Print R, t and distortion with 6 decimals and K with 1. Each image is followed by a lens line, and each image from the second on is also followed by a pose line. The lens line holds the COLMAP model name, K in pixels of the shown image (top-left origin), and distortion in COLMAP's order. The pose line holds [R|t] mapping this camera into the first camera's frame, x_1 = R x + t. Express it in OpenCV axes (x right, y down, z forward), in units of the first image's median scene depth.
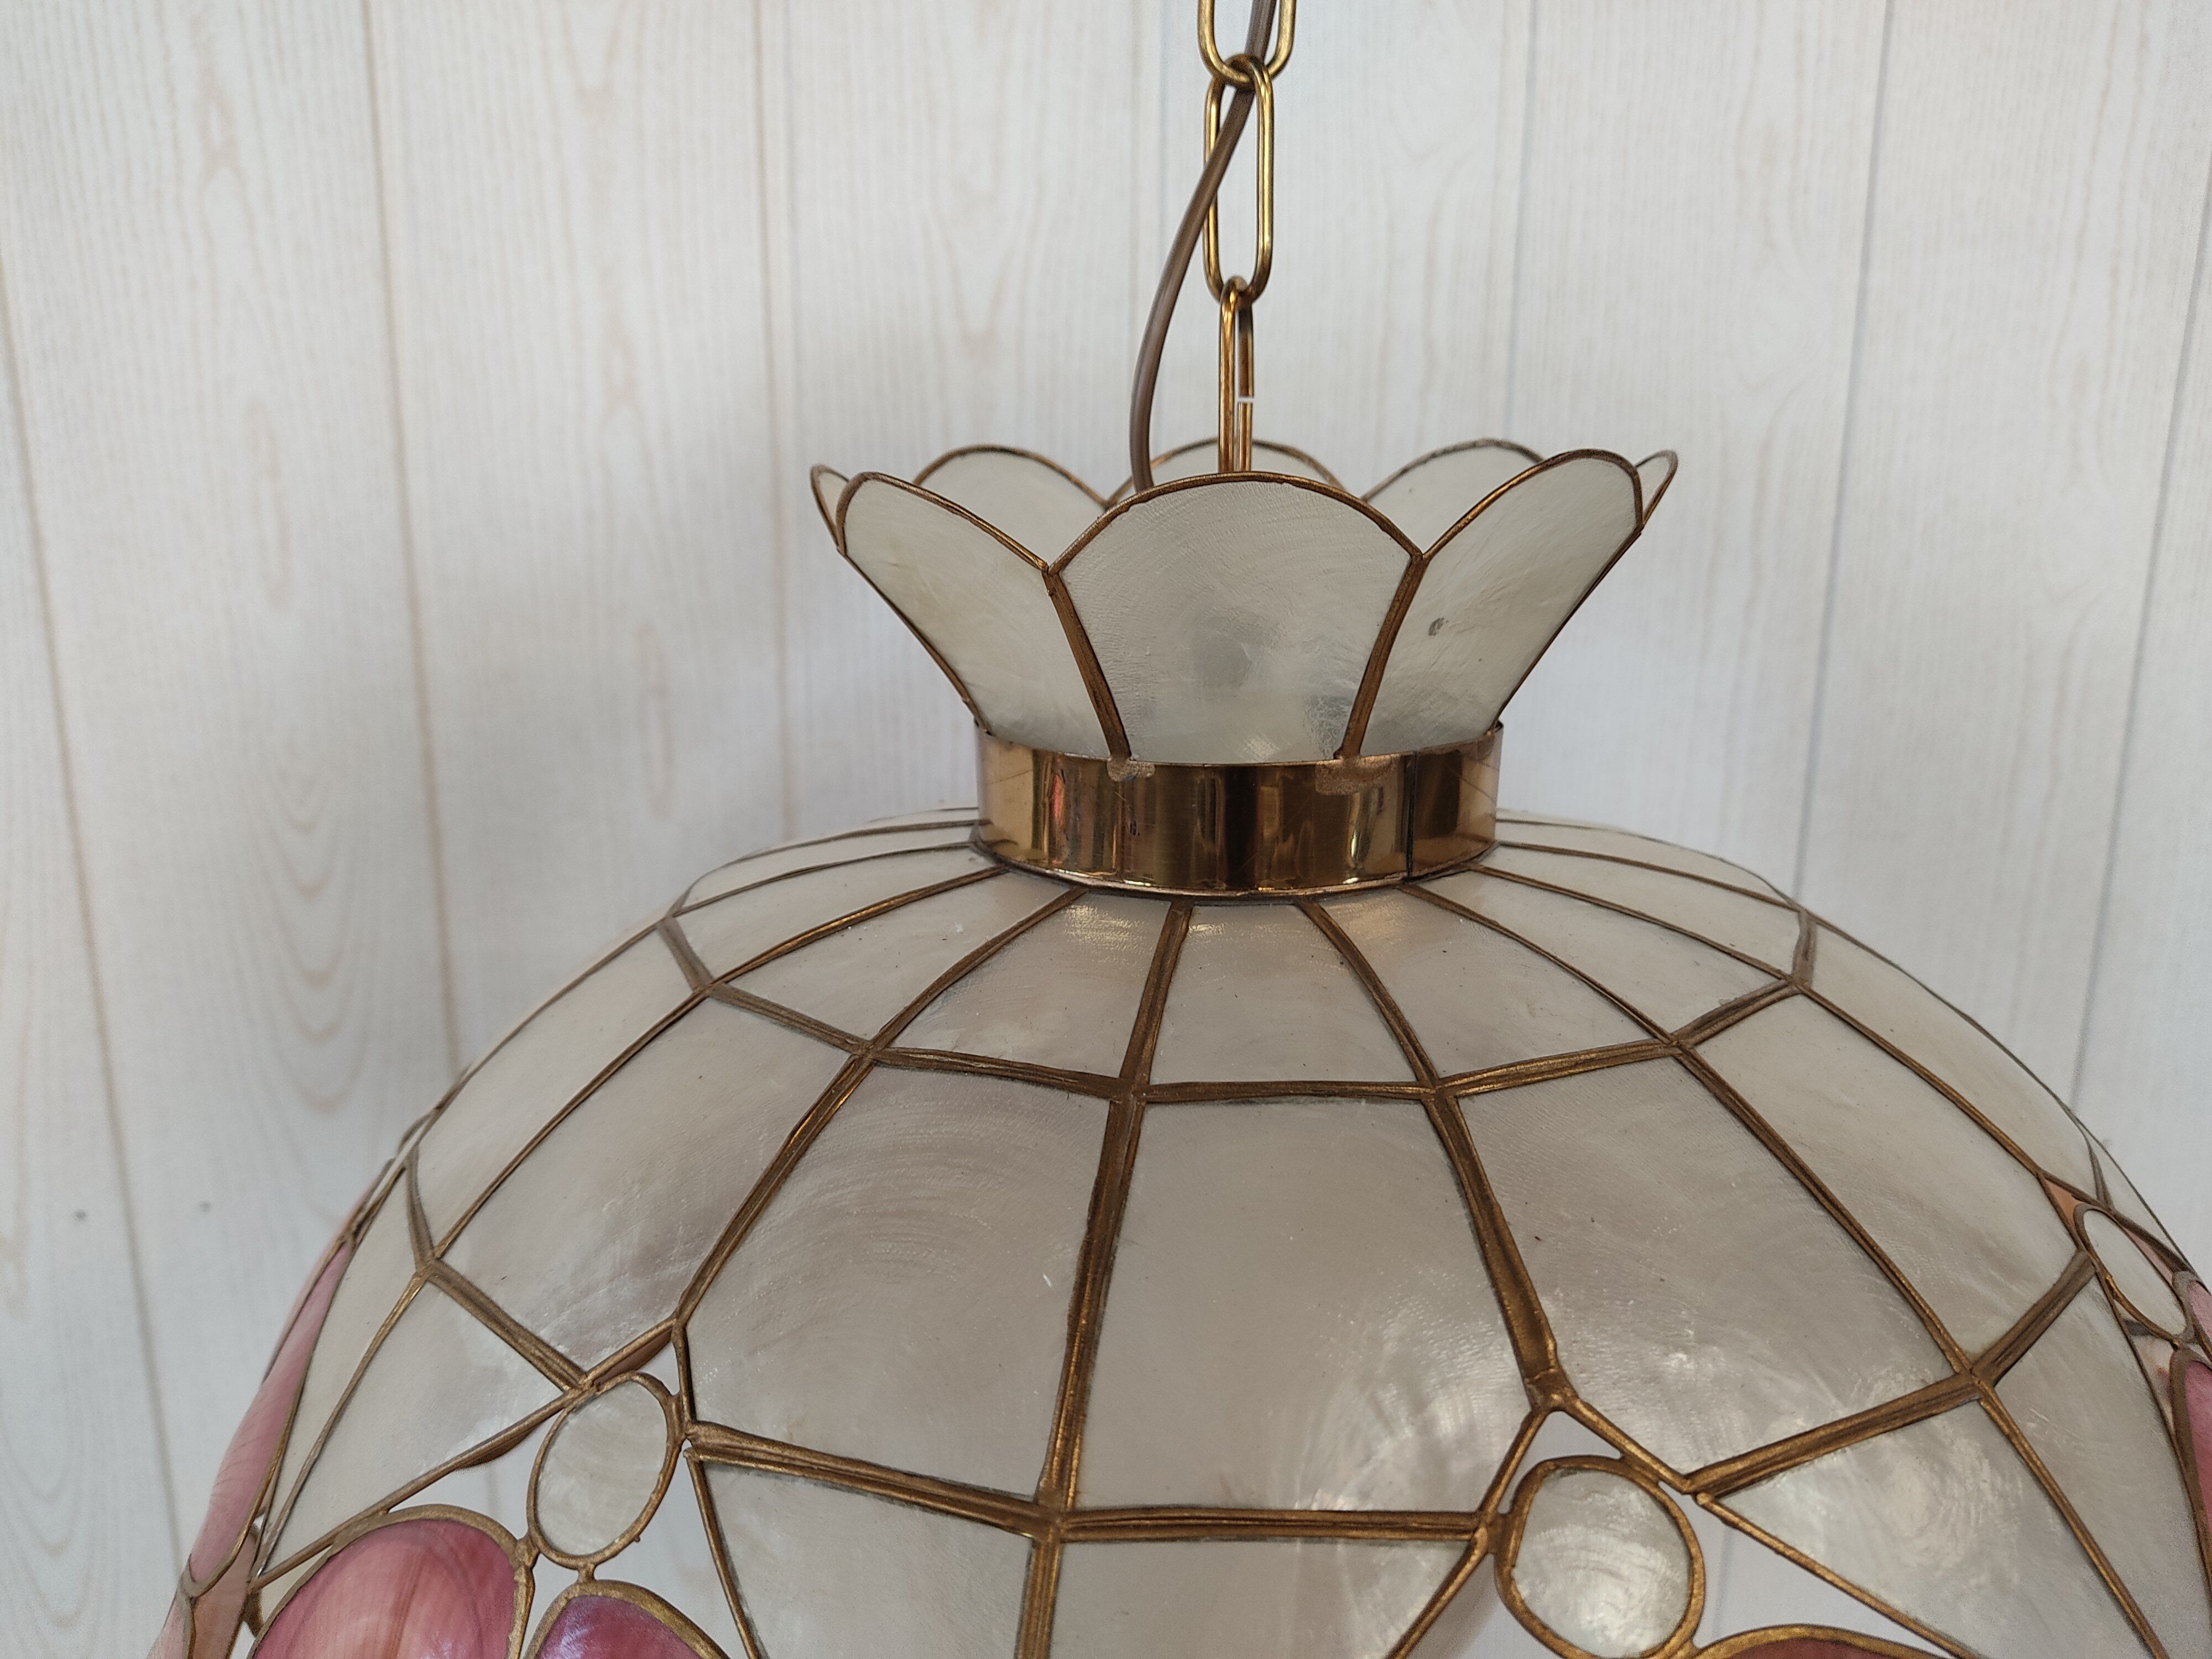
lens RADIAL K [[1698.6, 0, 1120.2], [0, 1698.6, 816.5], [0, 0, 1]] dist [-0.023387, -0.003968]
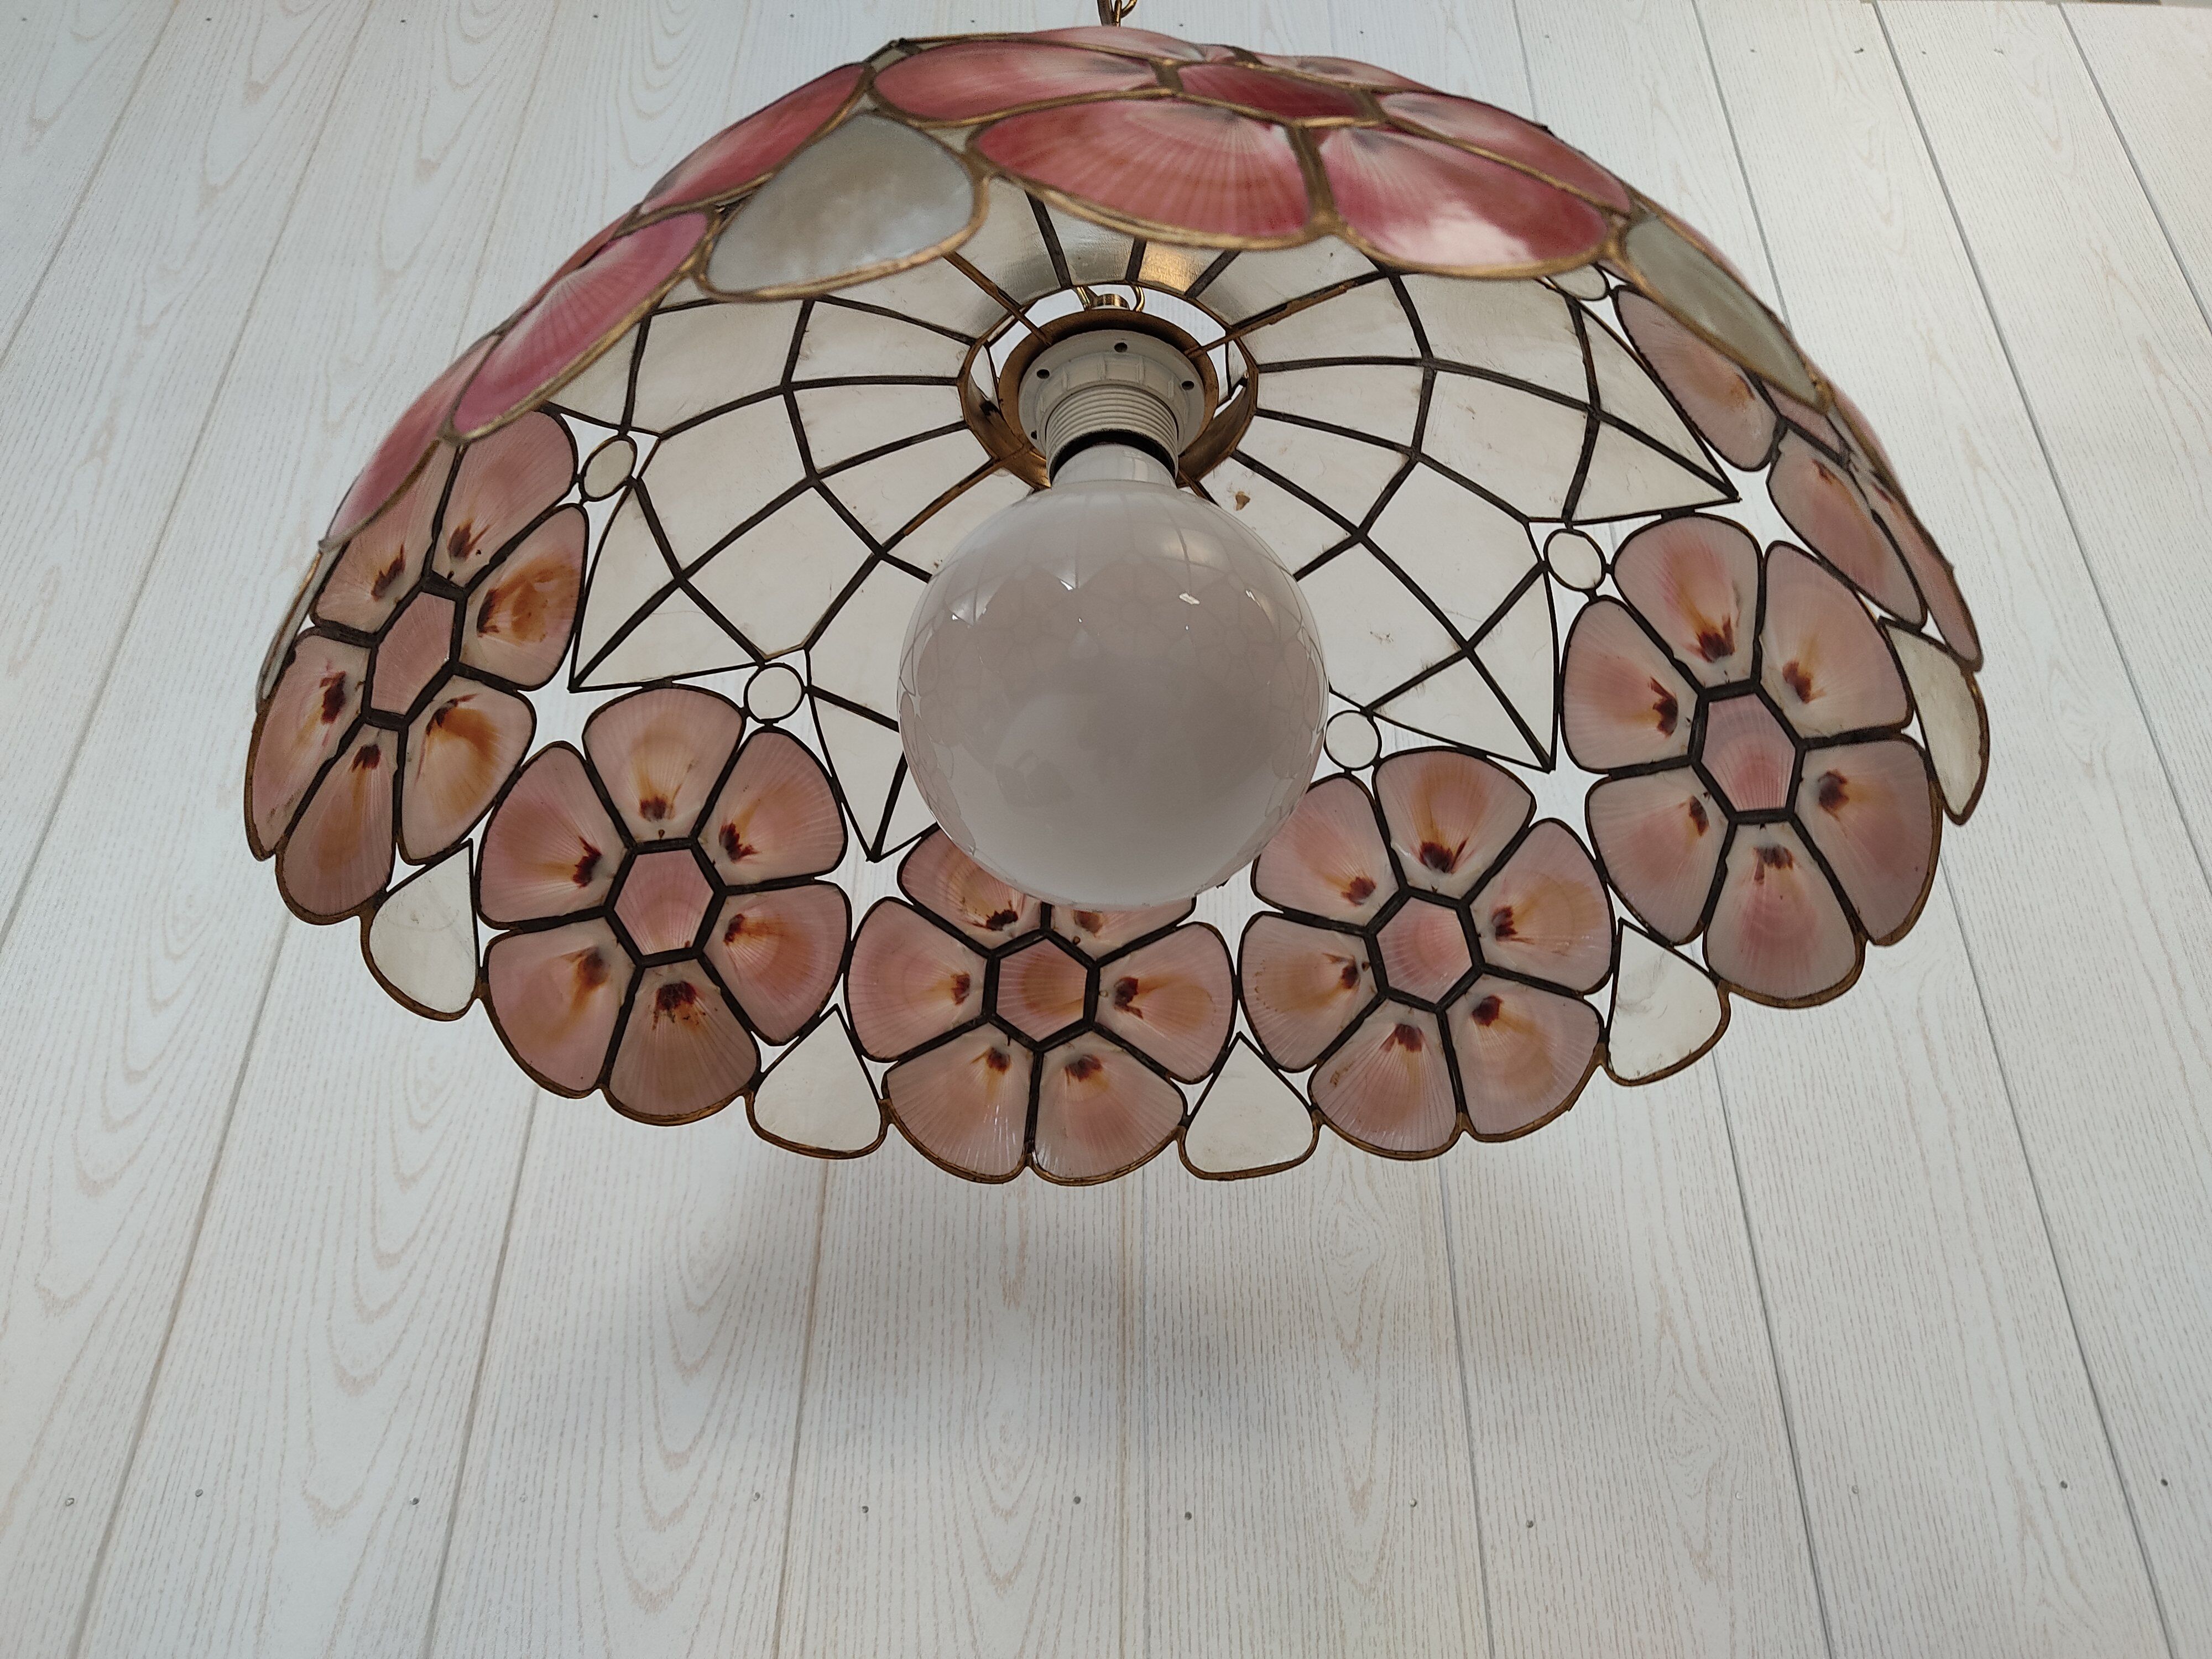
lens RADIAL K [[1701.8, 0, 1116.6], [0, 1701.8, 839.5], [0, 0, 1]] dist [0.094603, -0.186867]
pose [[0.998510, -0.031147, -0.044810, 0.066414], [-0.009570, 0.708453, -0.705694, 0.758709], [0.053726, 0.705071, 0.707099, 0.039024]]
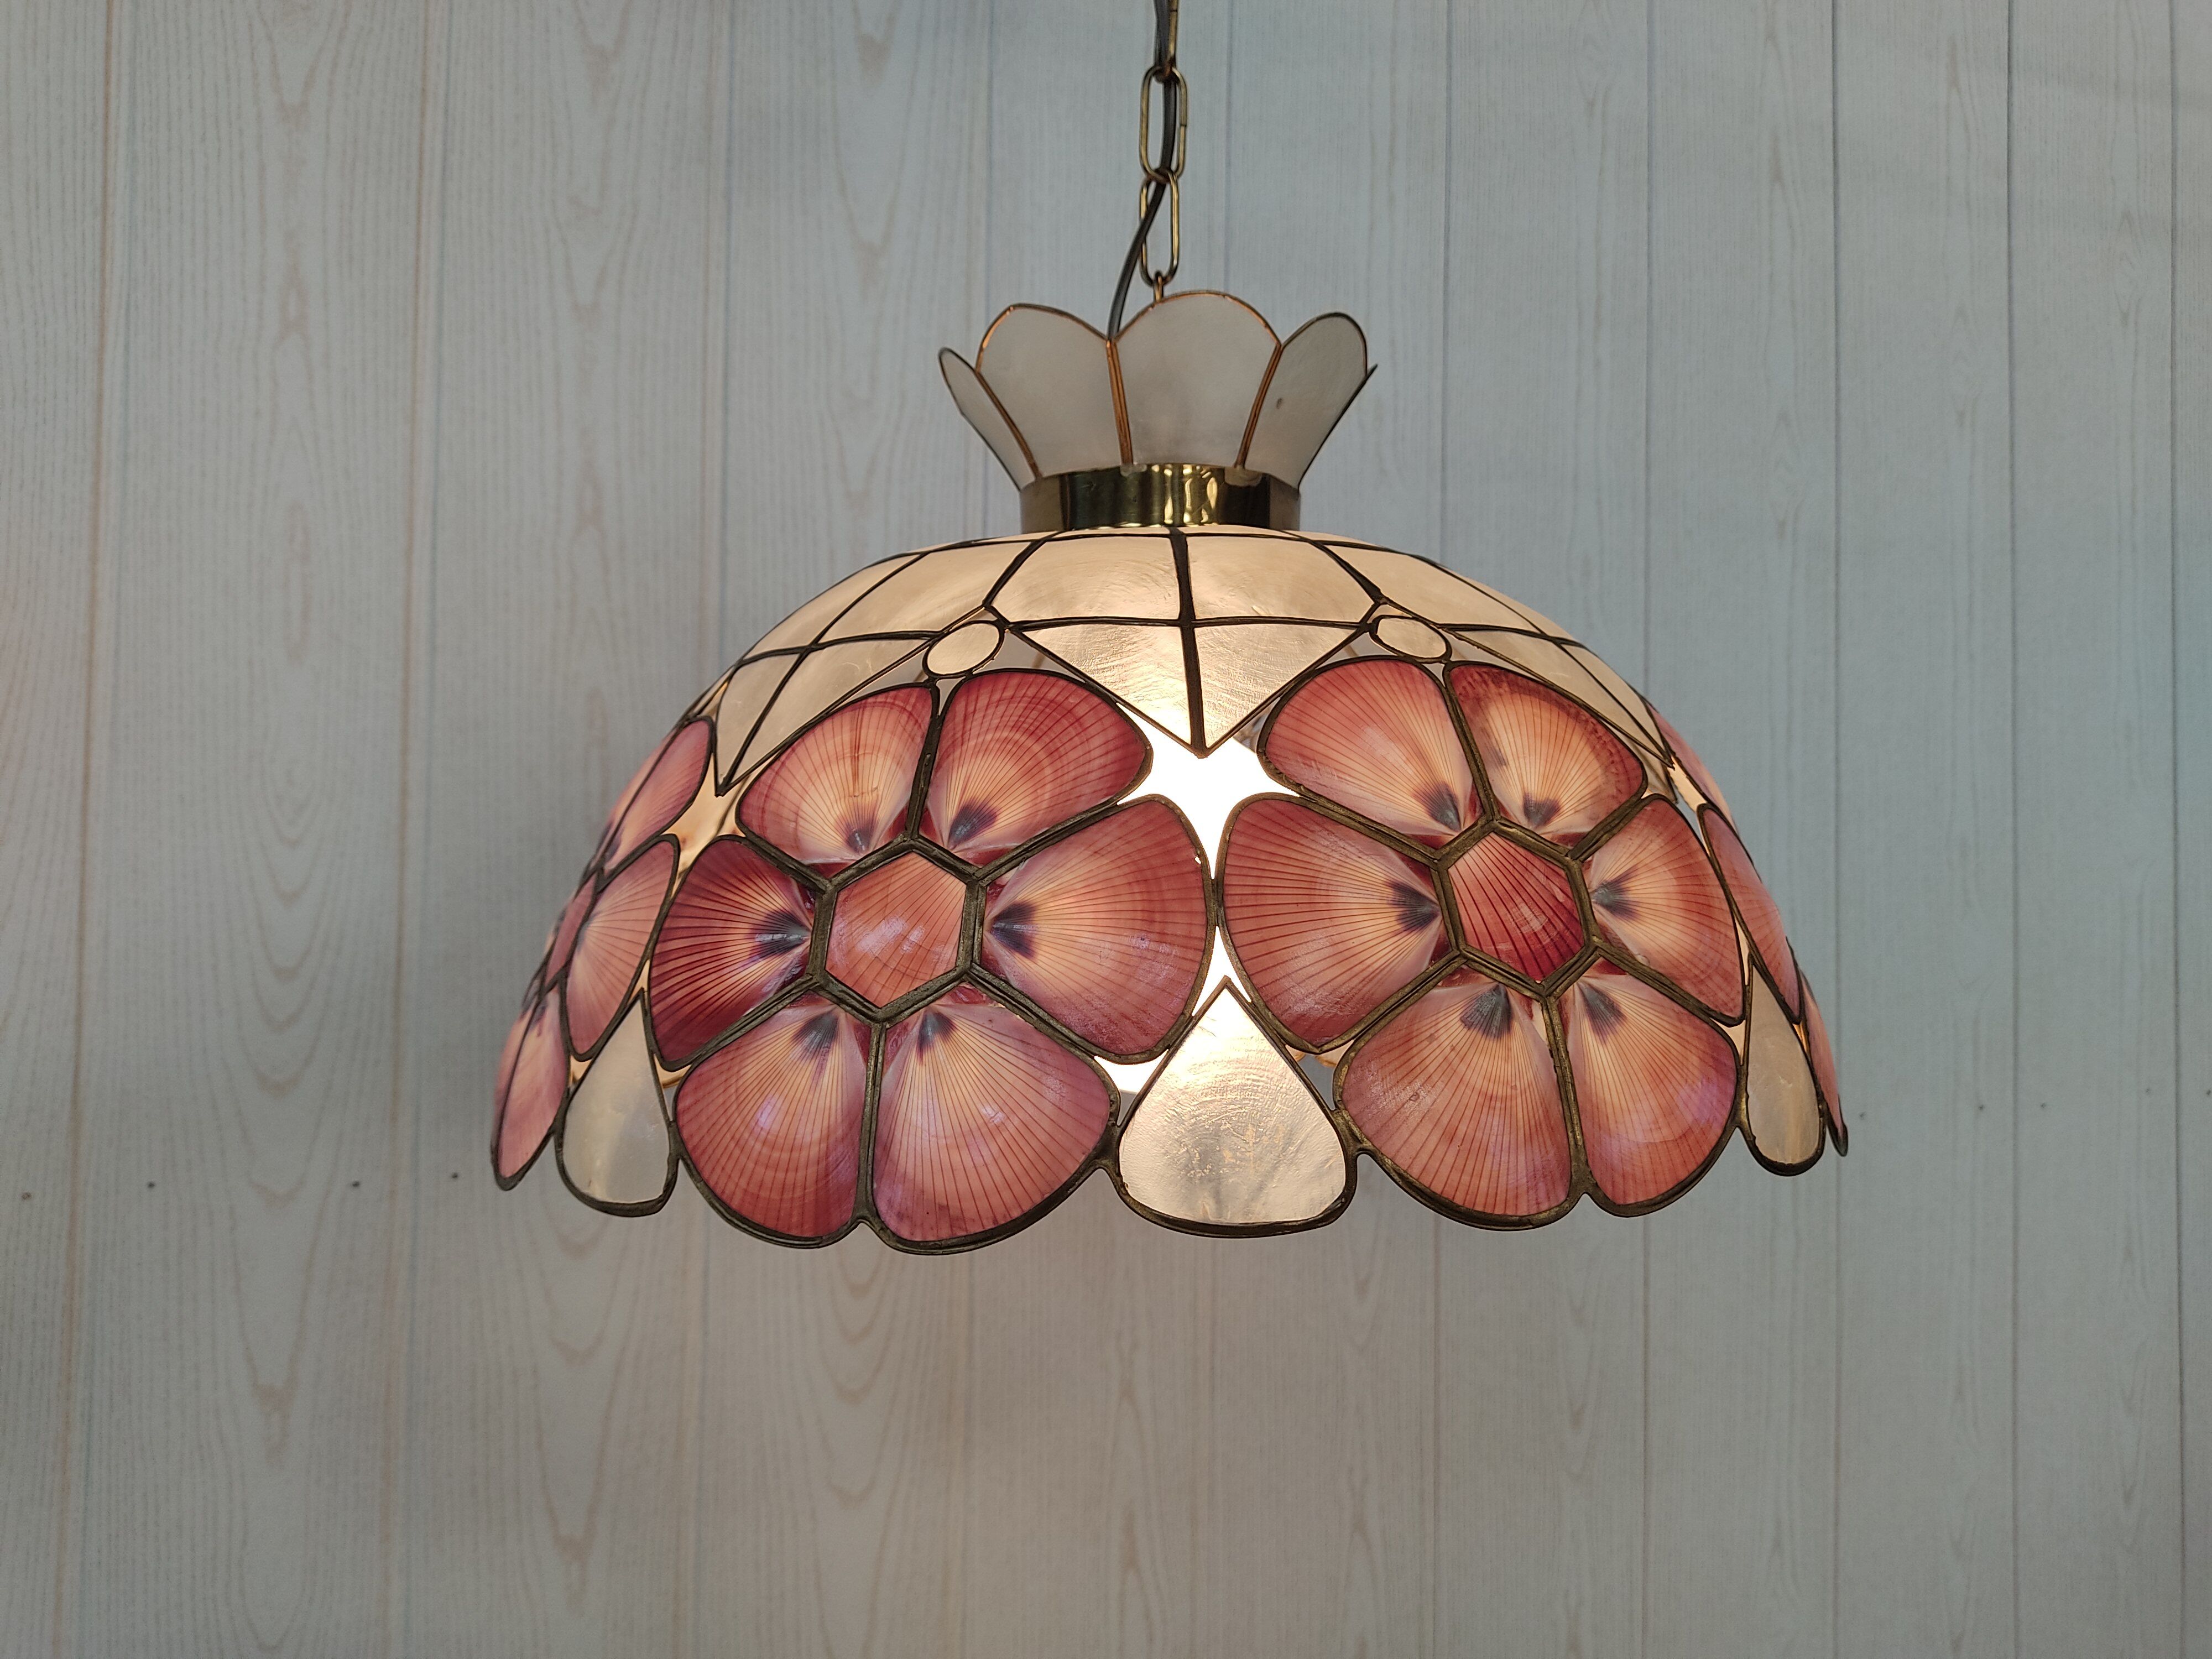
lens RADIAL K [[1701.8, 0, 1116.6], [0, 1701.8, 839.5], [0, 0, 1]] dist [0.094603, -0.186867]
pose [[0.976219, 0.009212, 0.216589, -0.183380], [0.046997, 0.966342, -0.252930, 0.371571], [-0.211629, 0.257094, 0.942929, -0.319799]]
